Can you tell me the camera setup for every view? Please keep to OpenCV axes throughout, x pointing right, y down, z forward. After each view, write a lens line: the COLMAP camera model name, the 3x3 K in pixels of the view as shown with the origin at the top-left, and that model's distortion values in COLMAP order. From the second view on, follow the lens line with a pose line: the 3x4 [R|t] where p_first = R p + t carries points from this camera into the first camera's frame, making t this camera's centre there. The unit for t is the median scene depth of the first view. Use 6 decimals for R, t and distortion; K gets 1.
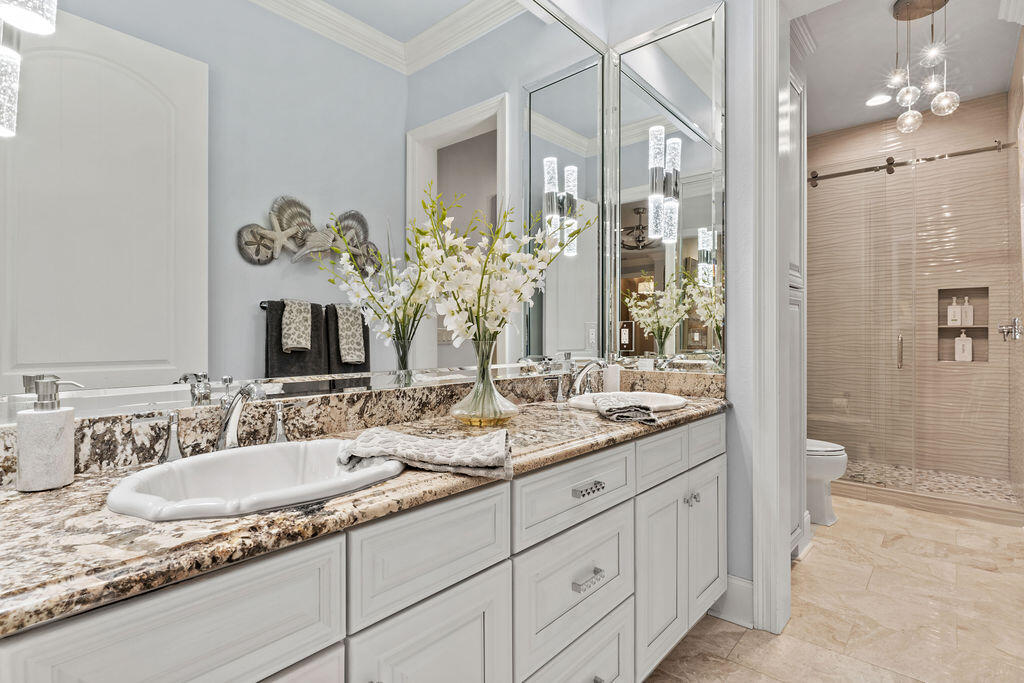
lens RADIAL K [[512.8, 0, 510.8], [0, 512.8, 339.7], [0, 0, 1]] dist [-0.000466, -0.000008]
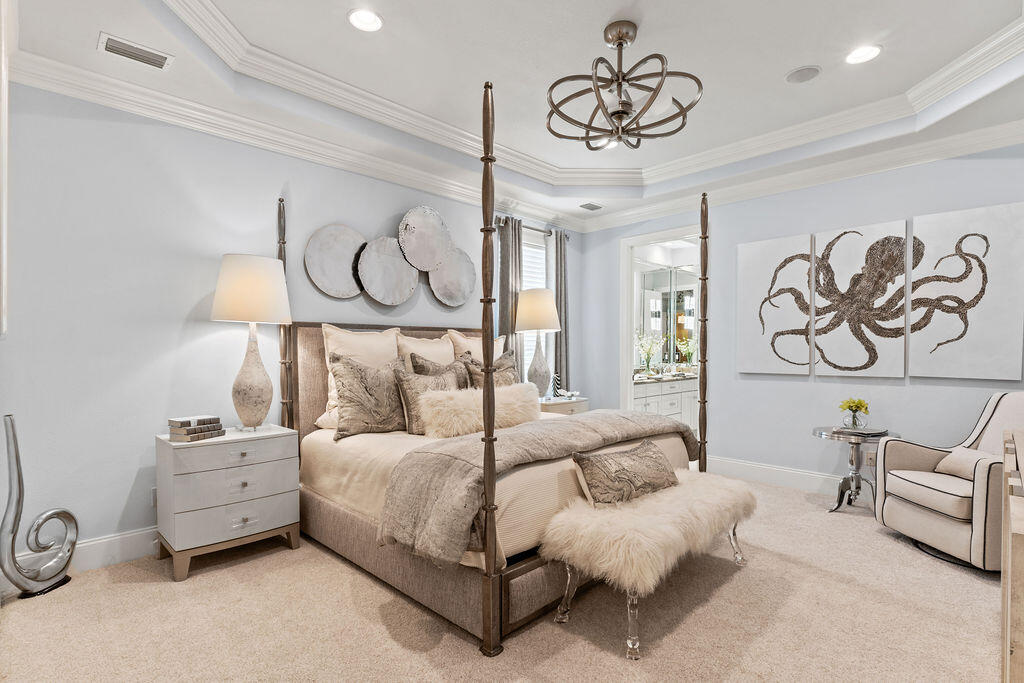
lens RADIAL K [[496.0, 0, 513.1], [0, 496.0, 348.2], [0, 0, 1]] dist [0.002751, 0.000160]
pose [[0.997185, -0.000068, -0.074975, -0.544939], [-0.000356, 0.999984, -0.005648, -0.040179], [0.074974, 0.005659, 0.997169, -2.089944]]
